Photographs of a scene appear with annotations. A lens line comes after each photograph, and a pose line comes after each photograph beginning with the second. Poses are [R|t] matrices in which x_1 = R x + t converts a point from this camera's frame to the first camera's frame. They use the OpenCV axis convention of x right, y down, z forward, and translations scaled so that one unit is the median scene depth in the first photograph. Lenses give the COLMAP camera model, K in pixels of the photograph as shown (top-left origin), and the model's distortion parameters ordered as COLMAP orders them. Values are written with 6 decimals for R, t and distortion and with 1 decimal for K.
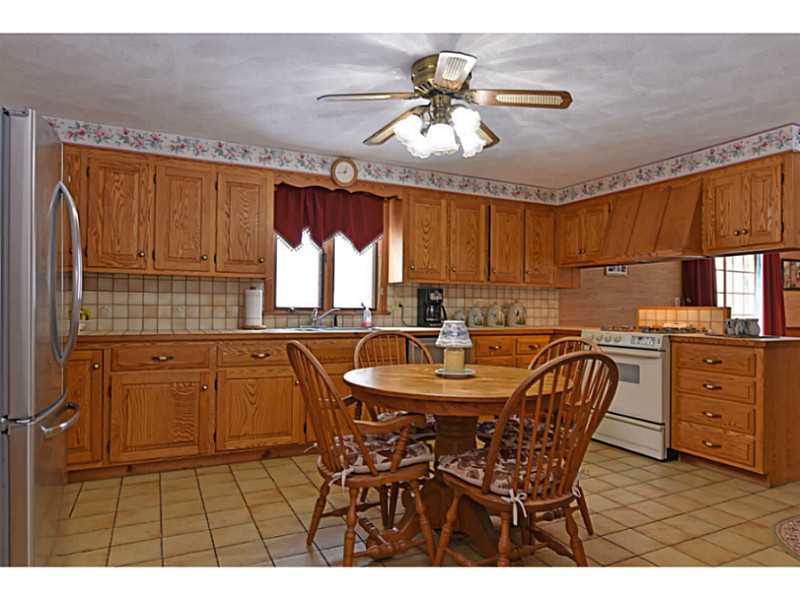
lens RADIAL K [[511.1, 0, 401.1], [0, 511.1, 302.2], [0, 0, 1]] dist [-0.003394, 0.000542]
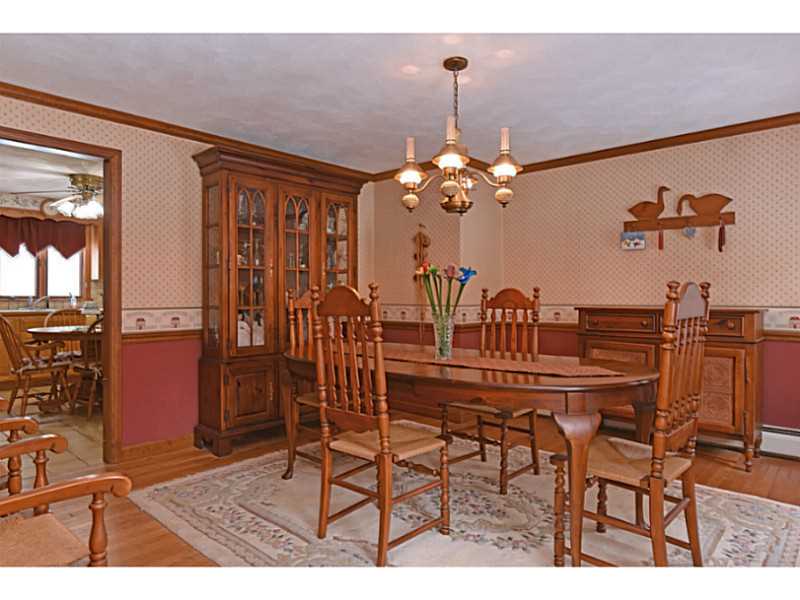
lens RADIAL K [[522.6, 0, 396.5], [0, 522.6, 299.9], [0, 0, 1]] dist [0.003783, -0.003452]
pose [[0.934577, -0.004770, 0.355729, 0.317302], [-0.001925, 0.999828, 0.018464, -0.009405], [-0.355756, -0.017940, 0.934407, -0.899905]]
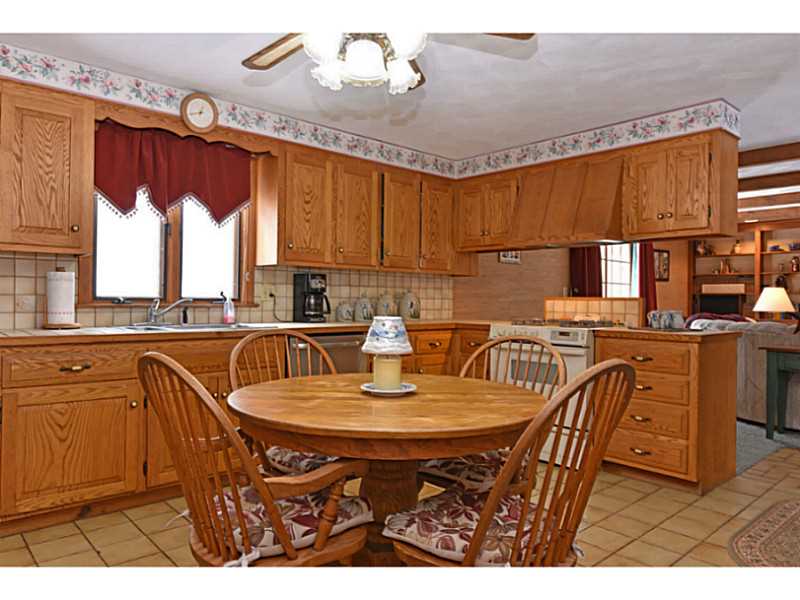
lens RADIAL K [[566.5, 0, 400.4], [0, 566.5, 298.8], [0, 0, 1]] dist [0.001780, 0.001550]
pose [[0.961339, 0.001014, 0.275364, -0.060973], [-0.004582, 0.999914, 0.012312, 0.000786], [-0.275328, -0.013098, 0.961261, 0.143298]]
